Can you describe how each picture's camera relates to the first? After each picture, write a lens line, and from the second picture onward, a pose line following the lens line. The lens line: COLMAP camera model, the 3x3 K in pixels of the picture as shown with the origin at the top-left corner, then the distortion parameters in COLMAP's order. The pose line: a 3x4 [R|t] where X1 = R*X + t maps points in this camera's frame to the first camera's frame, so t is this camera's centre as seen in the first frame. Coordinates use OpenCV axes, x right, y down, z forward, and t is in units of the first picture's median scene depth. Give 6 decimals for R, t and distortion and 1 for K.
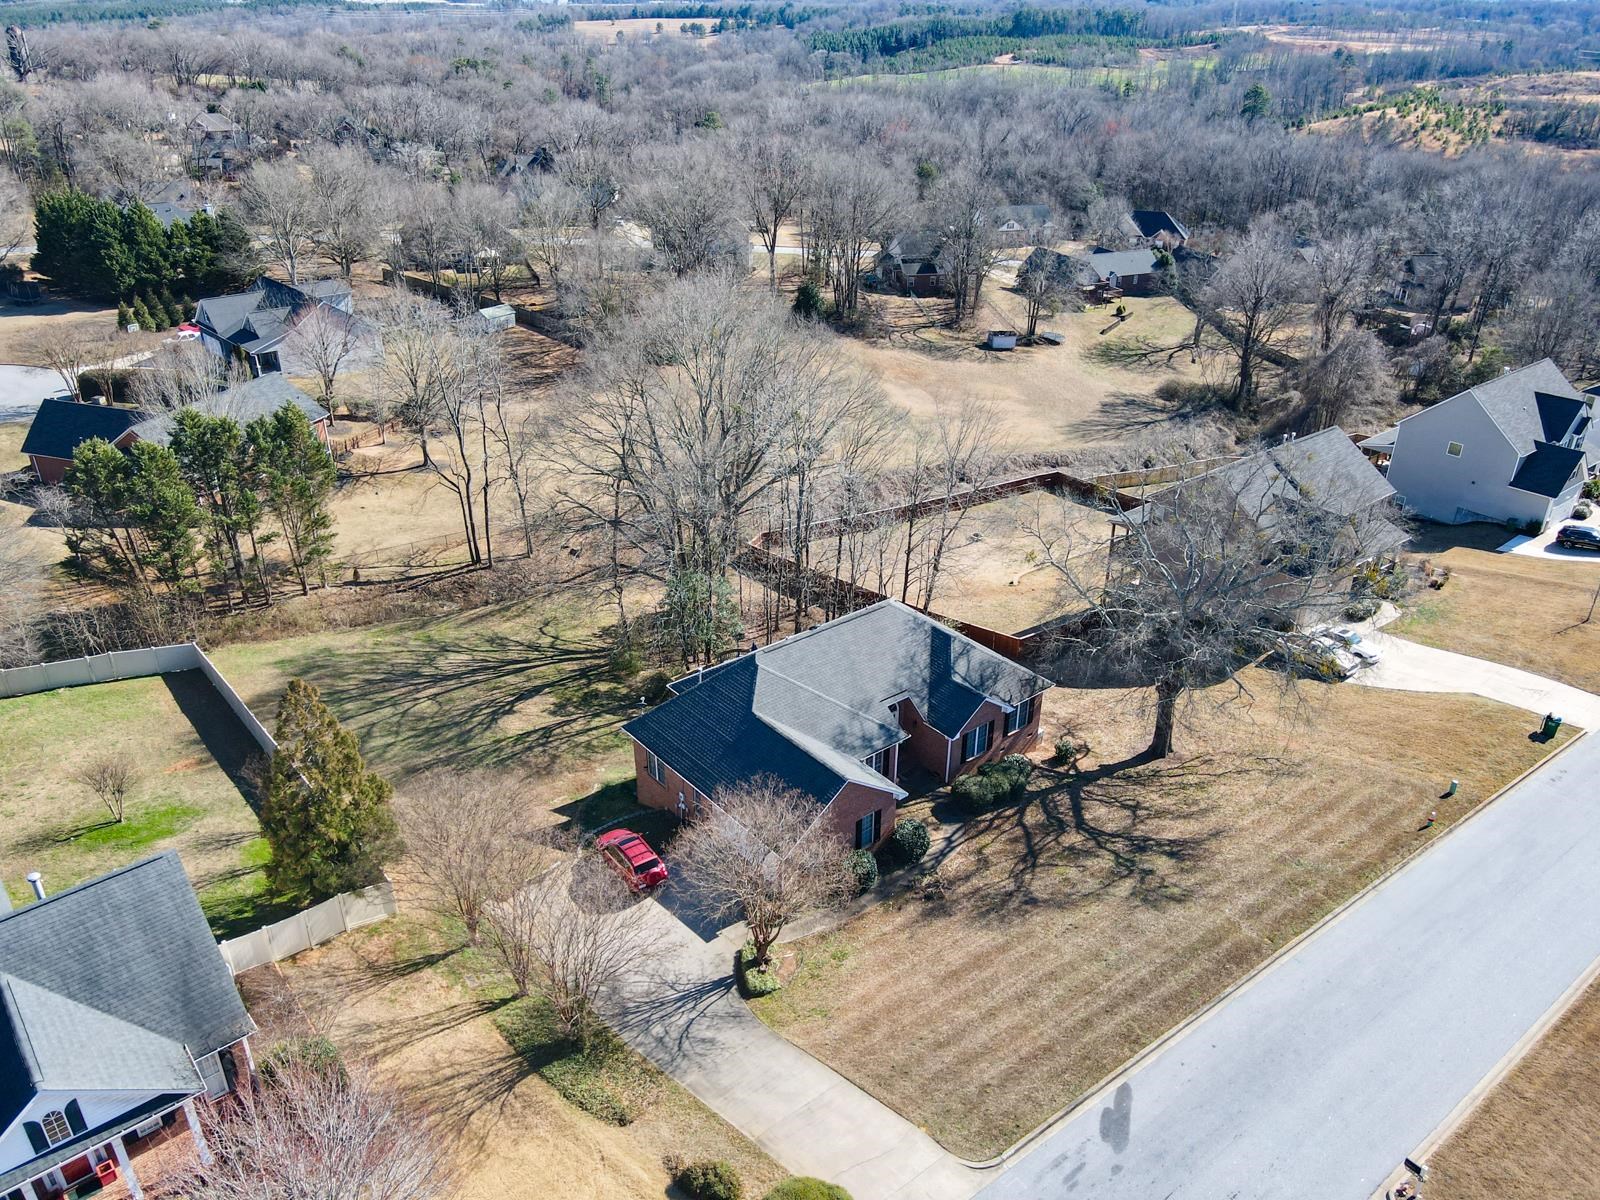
lens RADIAL K [[1162.4, 0, 800.0], [0, 1162.4, 600.0], [0, 0, 1]] dist [0.004786, 0.002421]
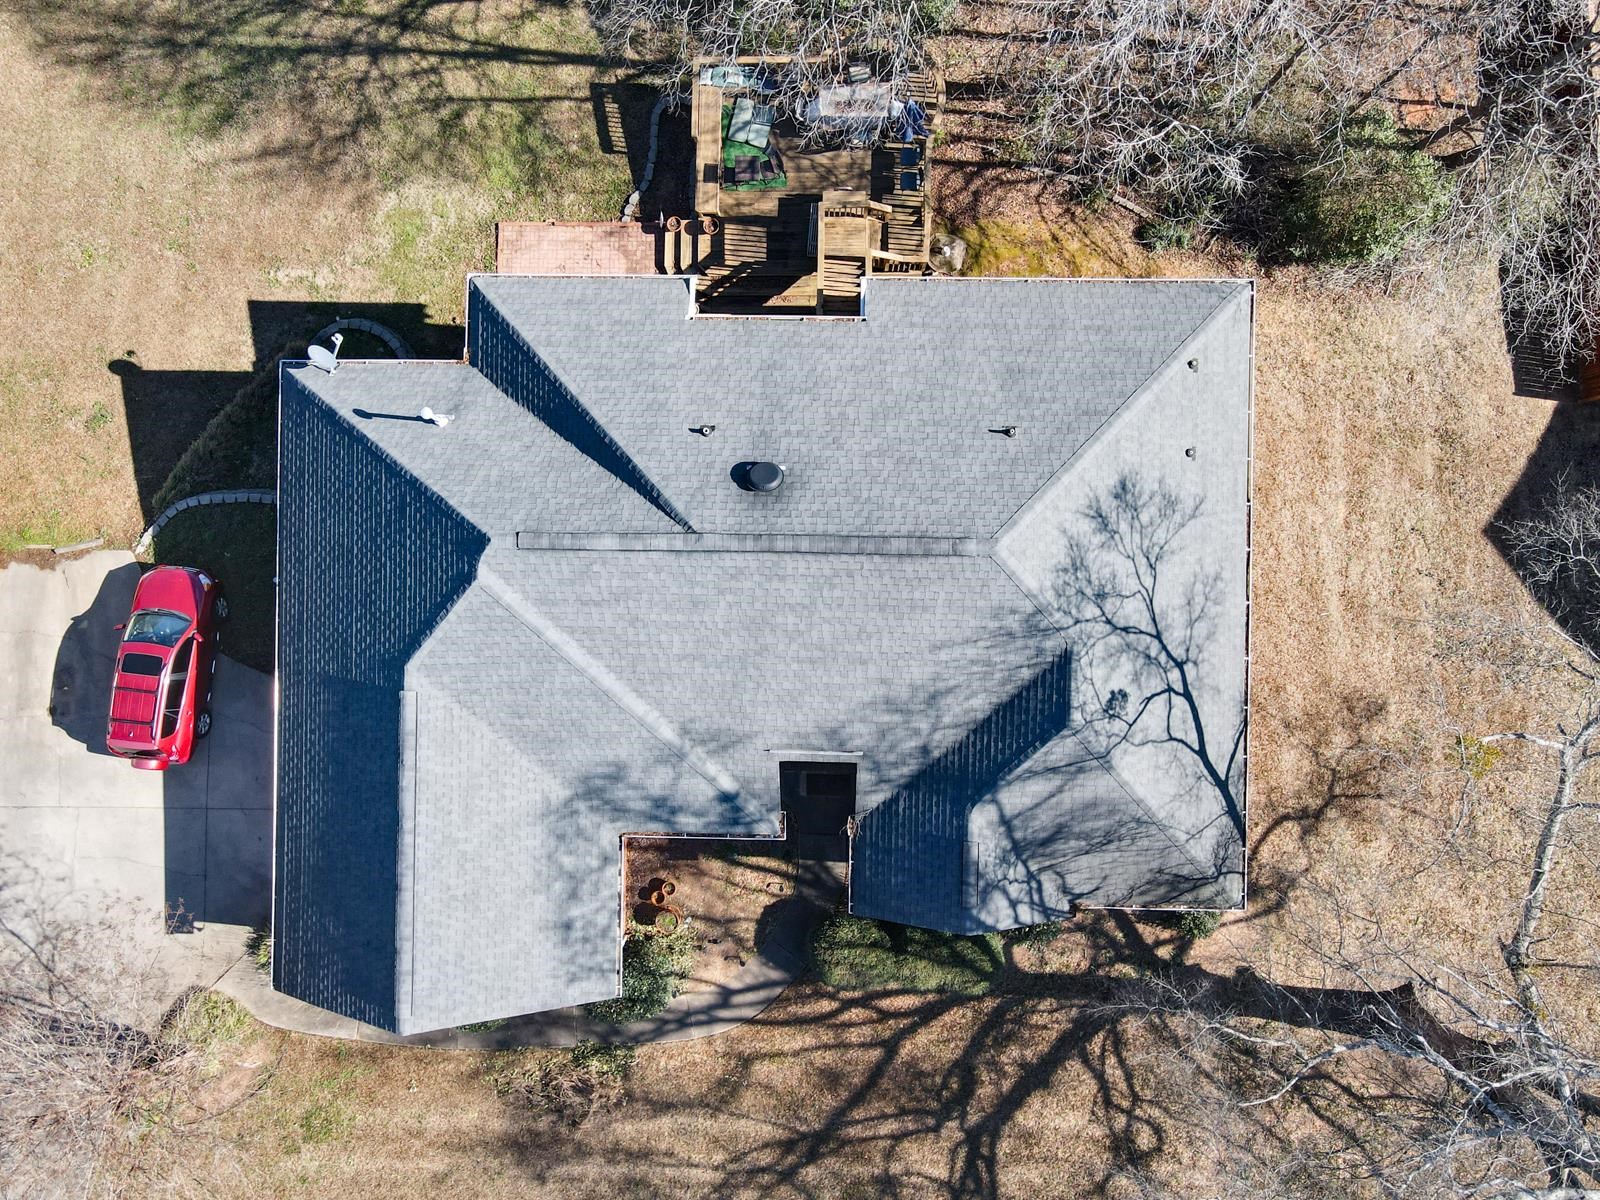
lens RADIAL K [[1243.1, 0, 788.9], [0, 1243.1, 602.4], [0, 0, 1]] dist [0.003055, 0.009816]
pose [[0.772360, 0.634536, -0.028710, 0.057116], [-0.253547, 0.349430, 0.902005, -0.319504], [0.582386, -0.689393, 0.430771, 0.881906]]
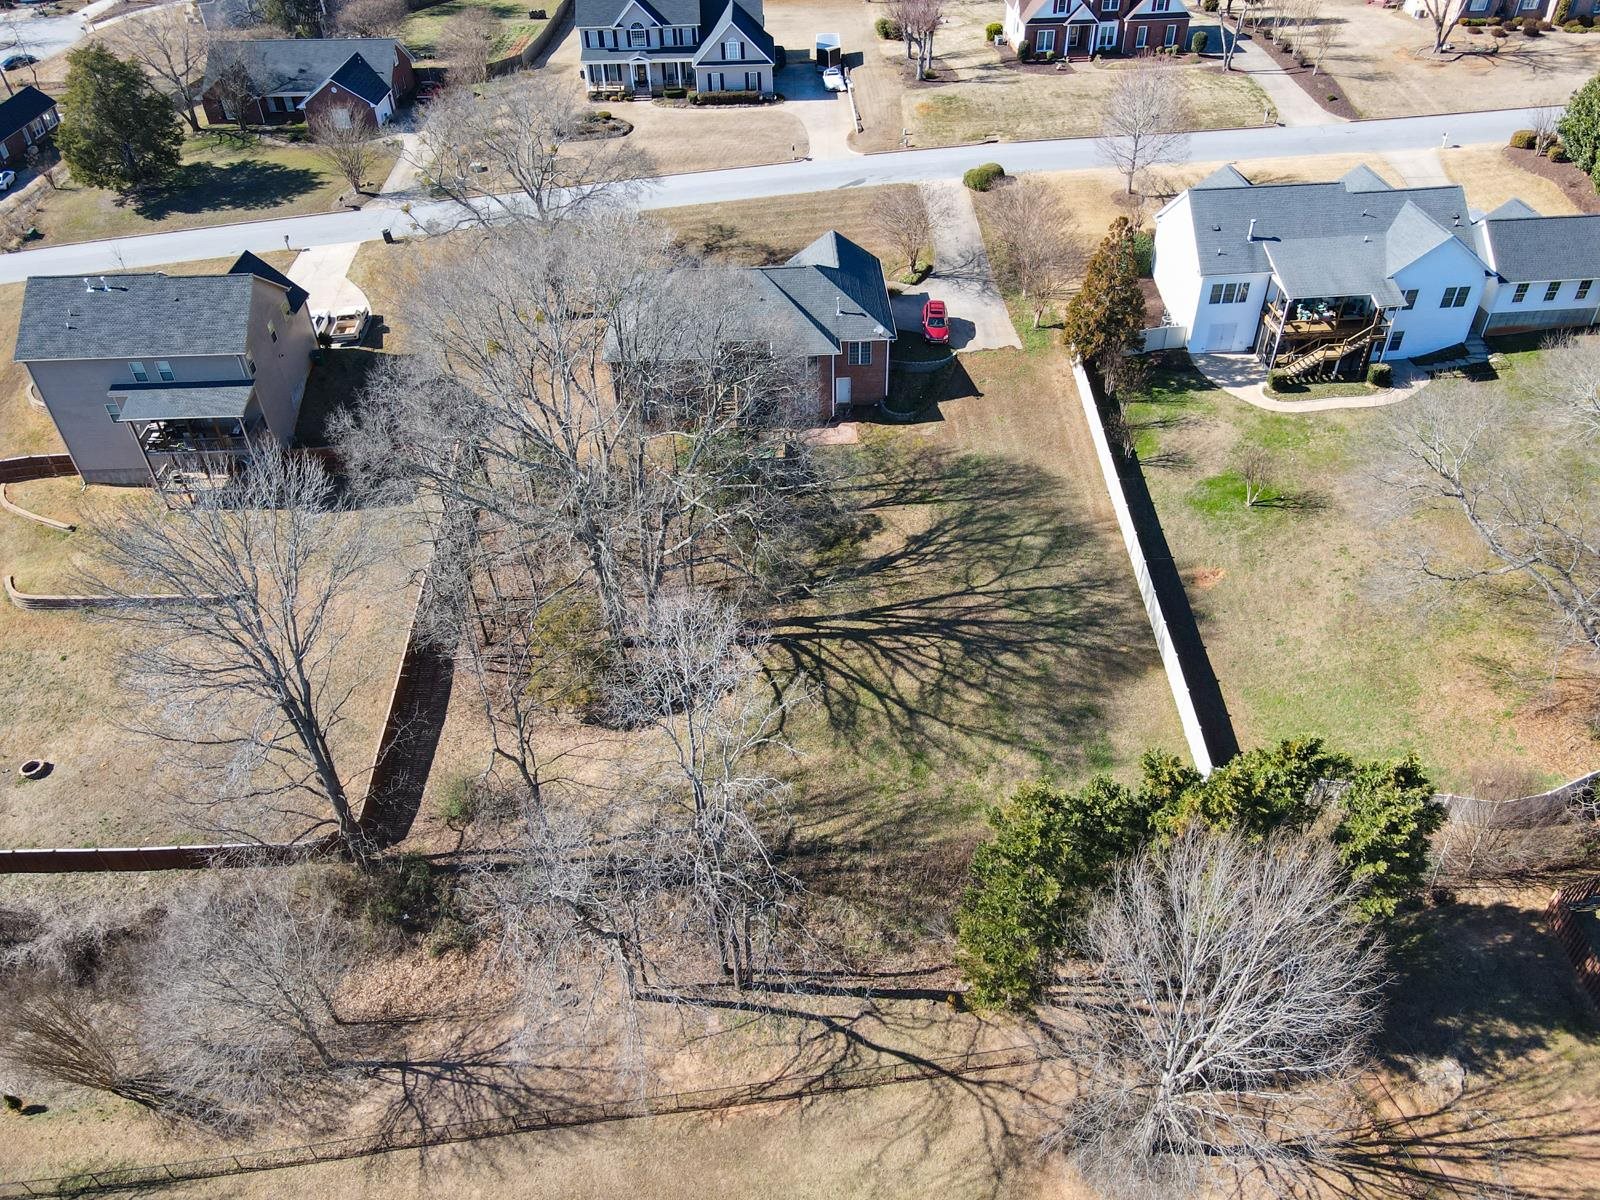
lens RADIAL K [[1243.1, 0, 788.9], [0, 1243.1, 602.4], [0, 0, 1]] dist [0.003055, 0.009816]
pose [[-0.805375, -0.373414, 0.460361, -0.872755], [0.261319, 0.473429, 0.841176, -1.051033], [-0.532056, 0.797764, -0.283707, 1.797259]]
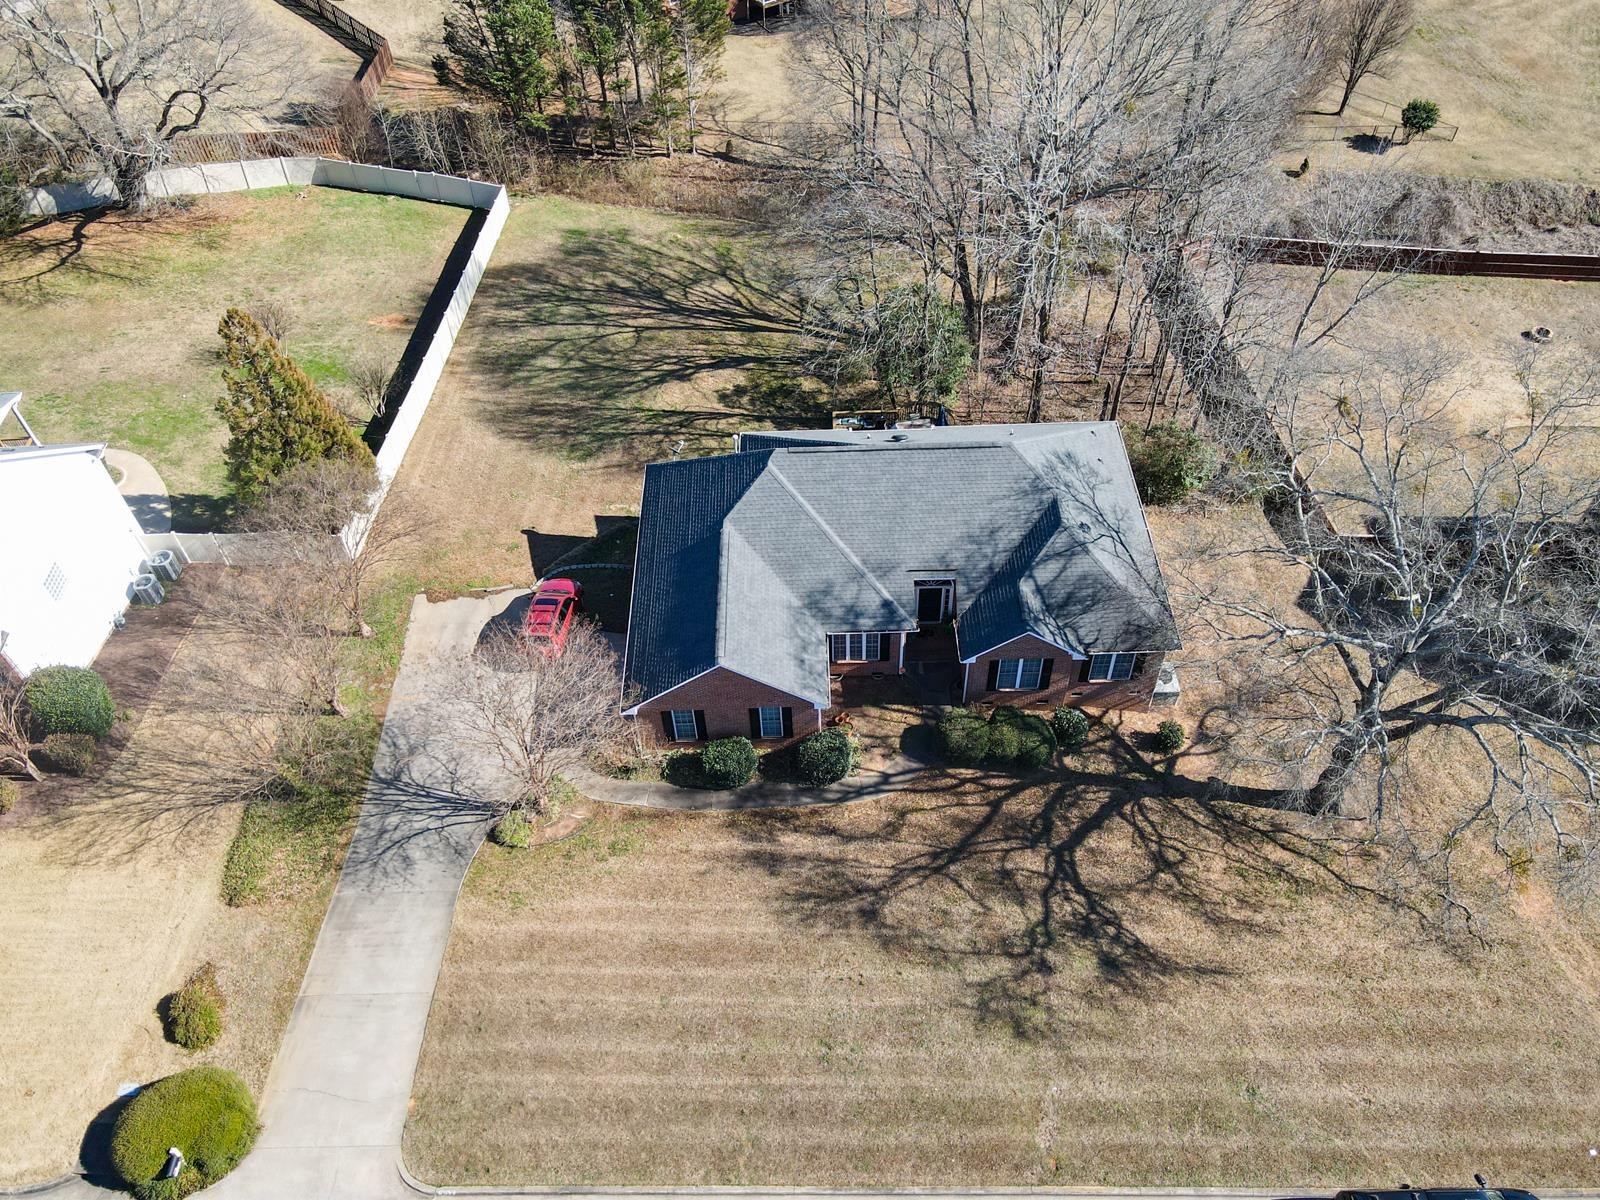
lens RADIAL K [[1229.7, 0, 800.0], [0, 1229.7, 600.0], [0, 0, 1]] dist [-0.011480, 0.002148]
pose [[0.790668, 0.436254, -0.429566, 0.368854], [-0.256453, 0.873094, 0.414655, -0.209006], [0.555947, -0.217691, 0.802206, 0.340532]]
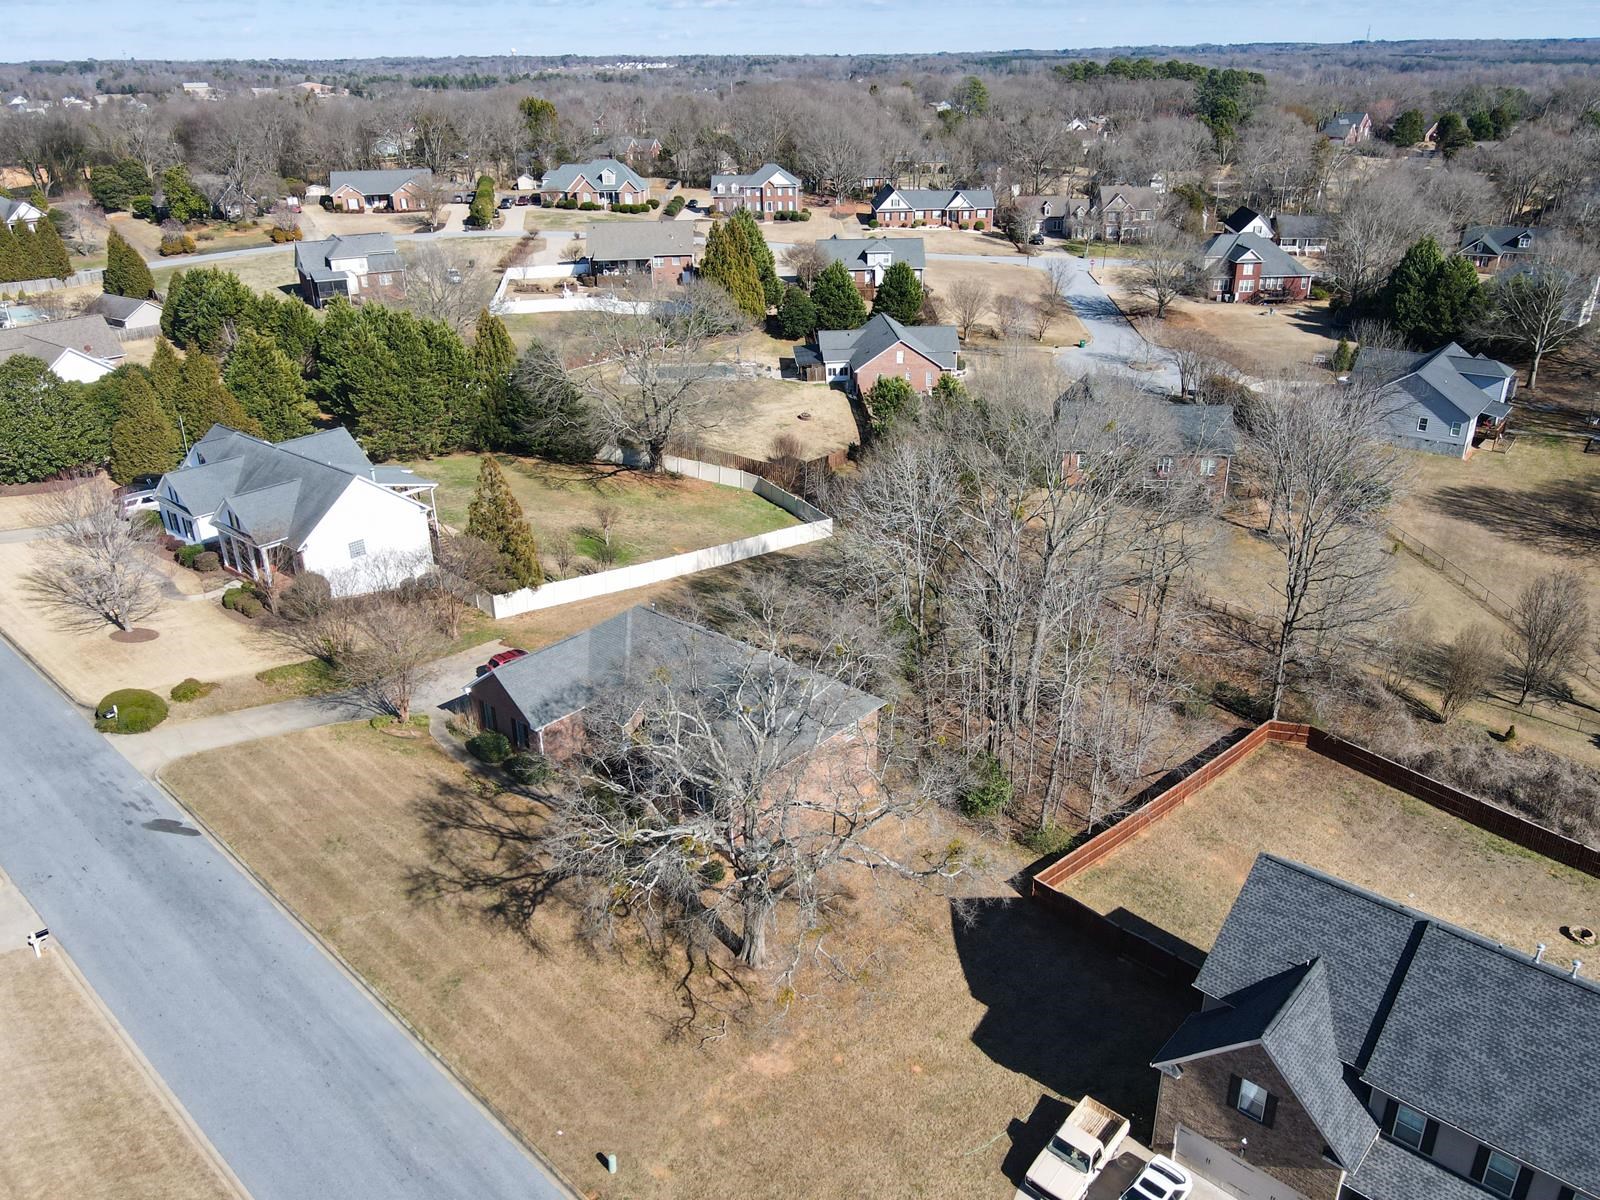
lens RADIAL K [[1162.4, 0, 800.0], [0, 1162.4, 600.0], [0, 0, 1]] dist [0.004786, 0.002421]
pose [[0.169007, 0.406828, -0.897735, 1.091791], [-0.443584, 0.844773, 0.299318, -0.400766], [0.880153, 0.347633, 0.323235, 0.760082]]
